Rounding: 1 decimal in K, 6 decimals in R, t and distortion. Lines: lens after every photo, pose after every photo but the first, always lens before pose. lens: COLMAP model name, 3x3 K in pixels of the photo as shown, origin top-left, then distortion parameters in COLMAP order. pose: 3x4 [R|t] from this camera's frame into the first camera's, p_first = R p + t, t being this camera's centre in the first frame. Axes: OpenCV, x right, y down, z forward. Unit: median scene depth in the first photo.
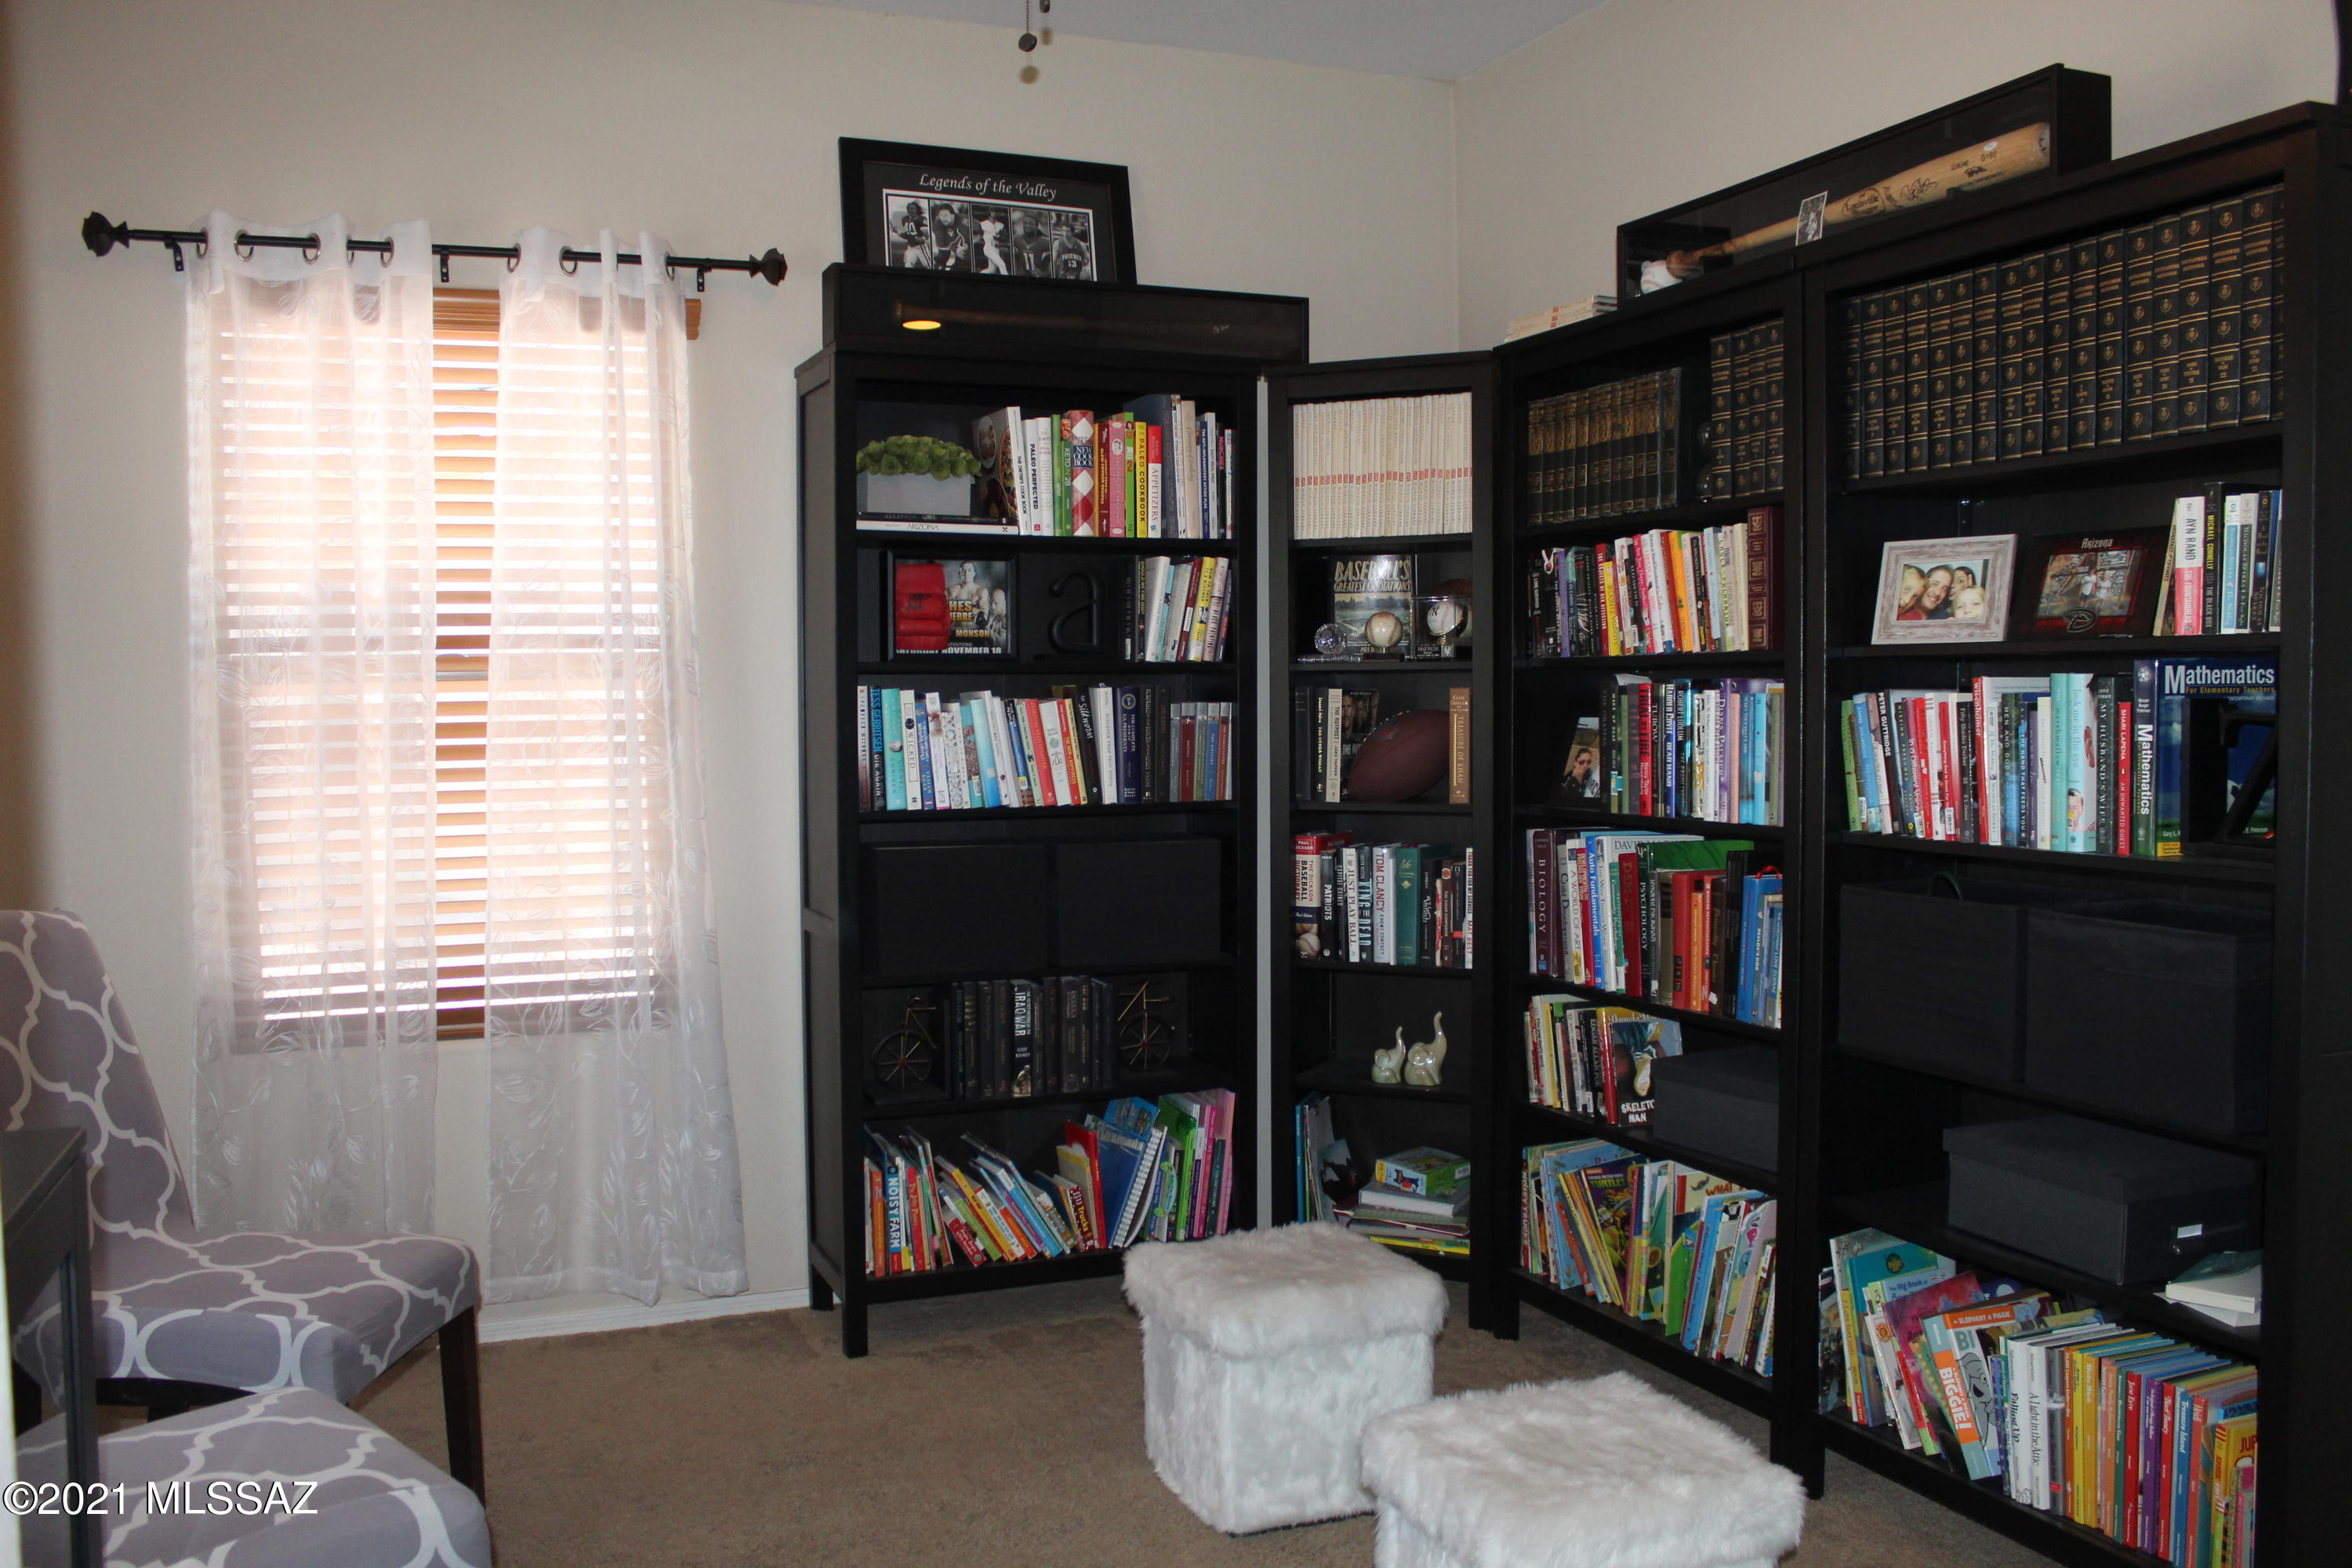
lens RADIAL K [[1962.0, 0, 1175.1], [0, 1962.0, 768.8], [0, 0, 1]] dist [-0.106243, 0.016449]
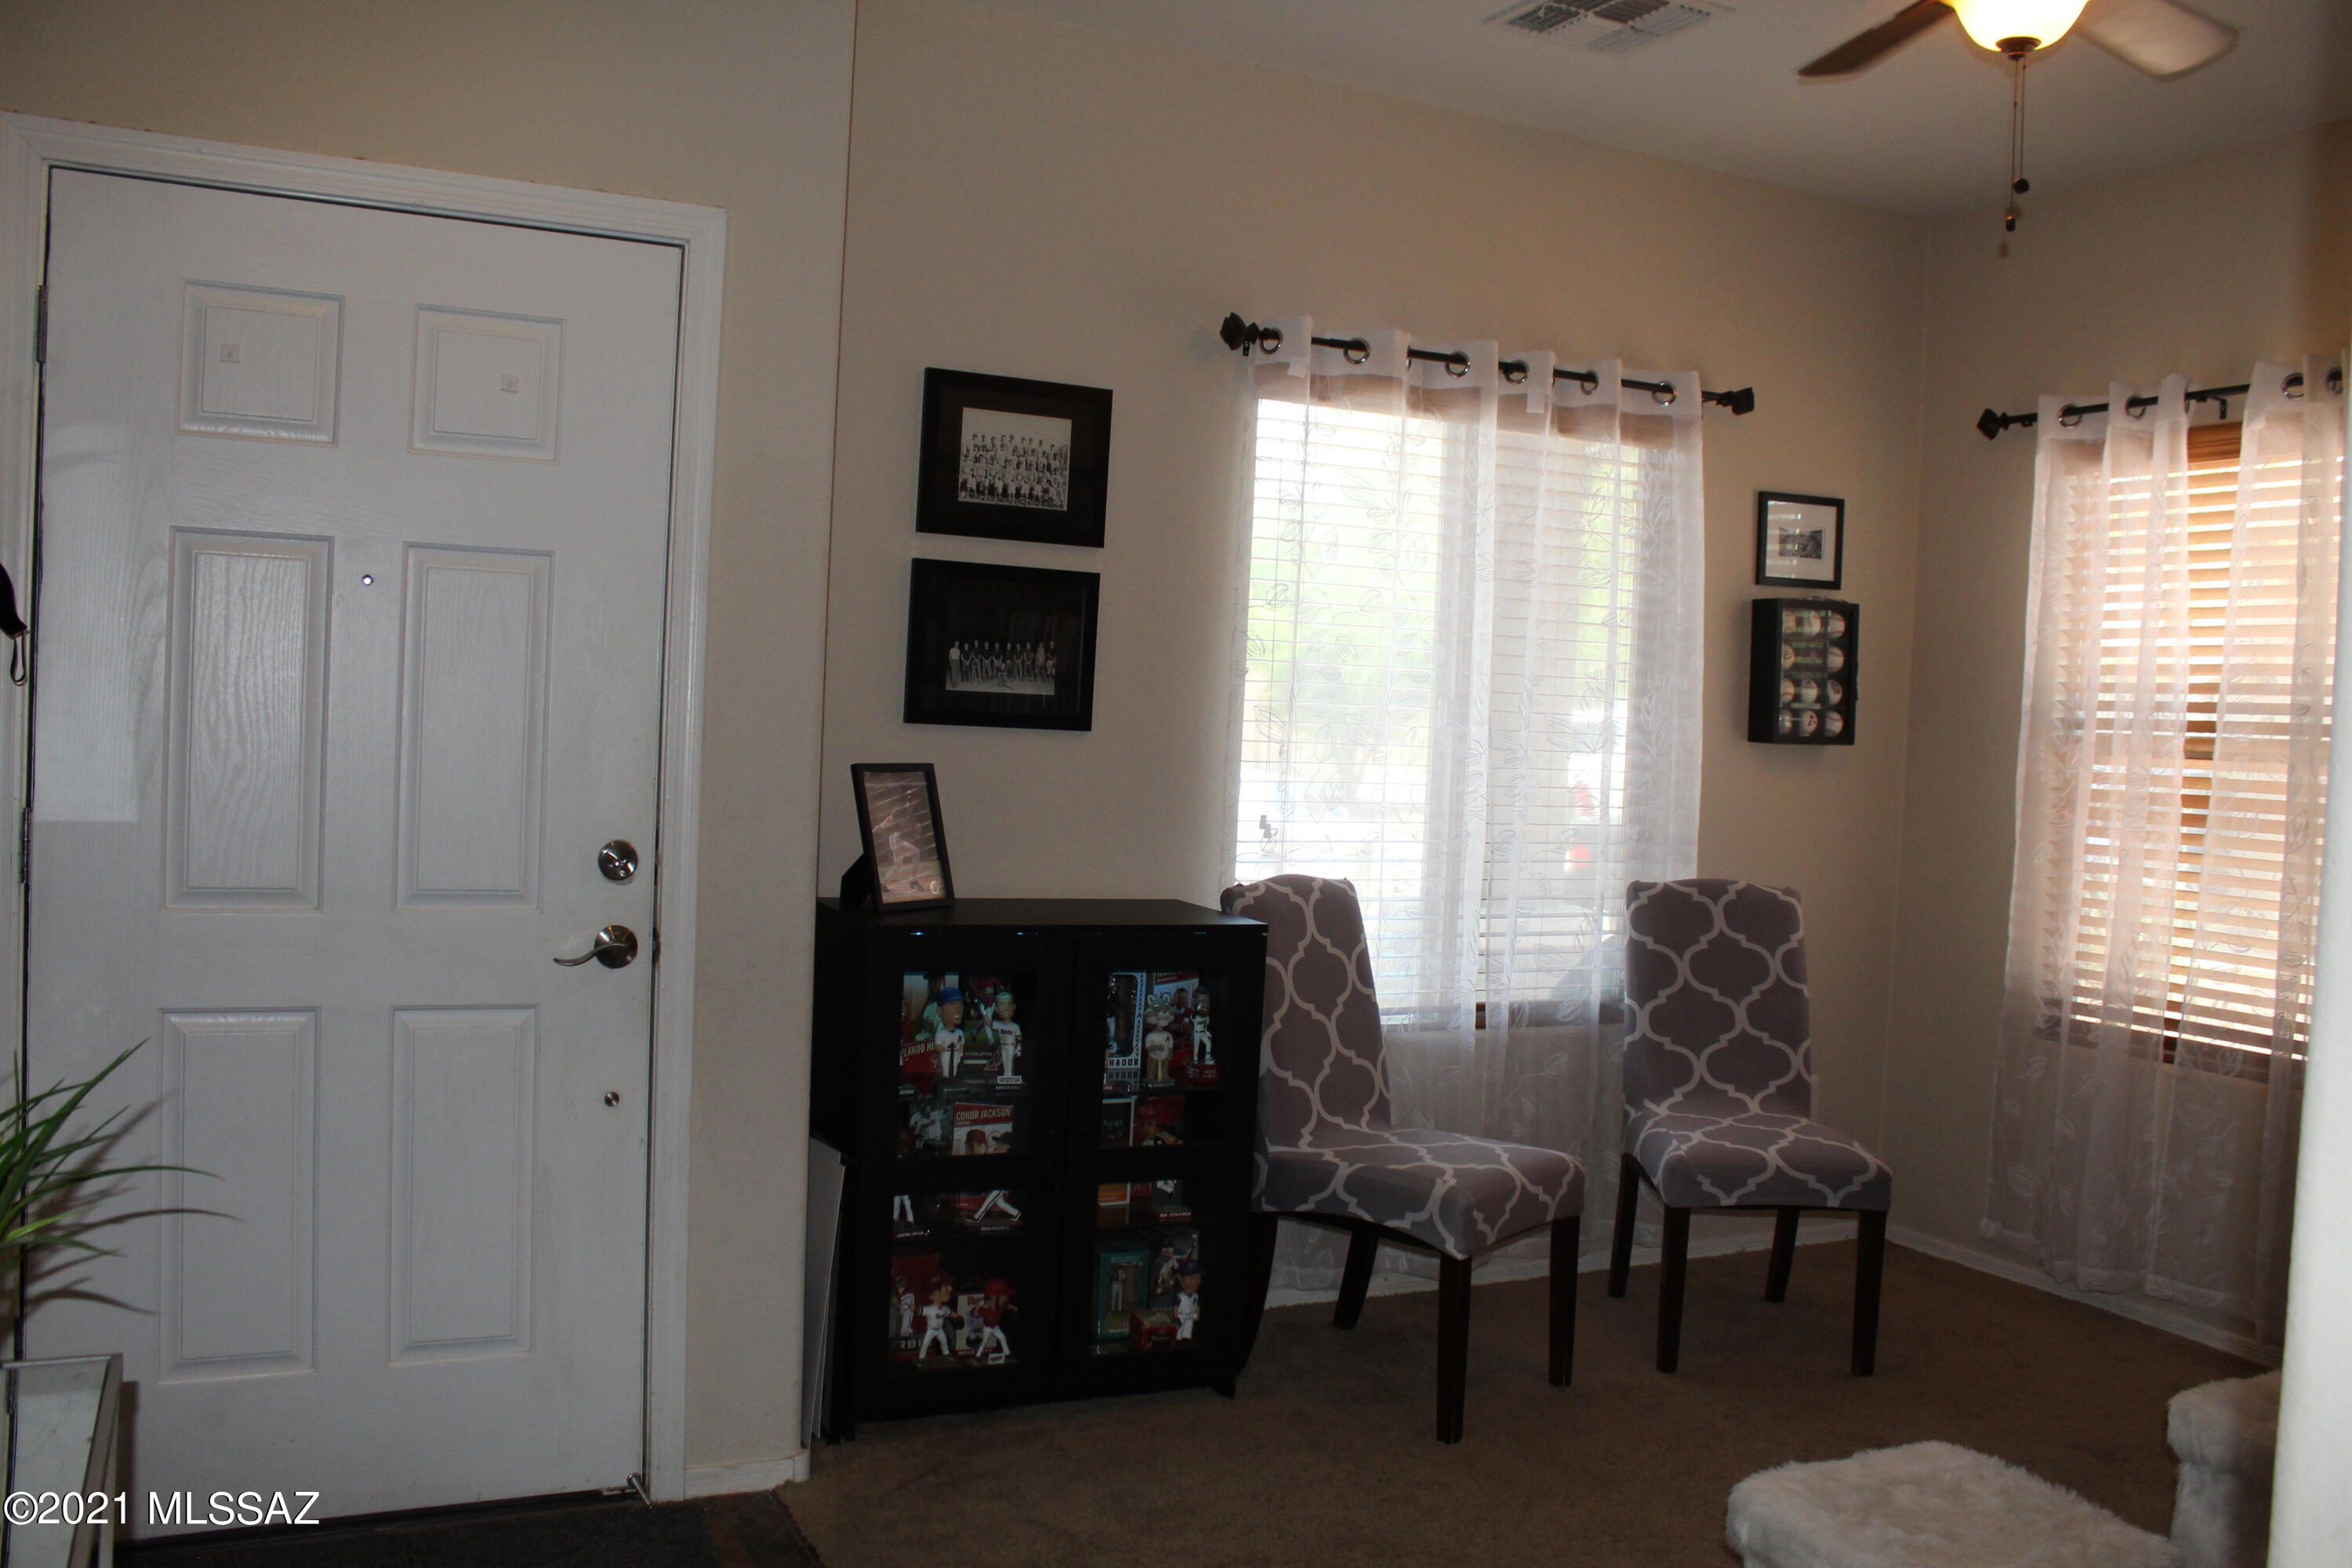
lens RADIAL K [[1962.0, 0, 1174.1], [0, 1962.0, 789.1], [0, 0, 1]] dist [-0.106243, 0.016449]
pose [[0.057026, 0.047655, -0.997235, 0.746453], [-0.084667, 0.995493, 0.042730, -0.024389], [0.994776, 0.081996, 0.060804, 0.314537]]
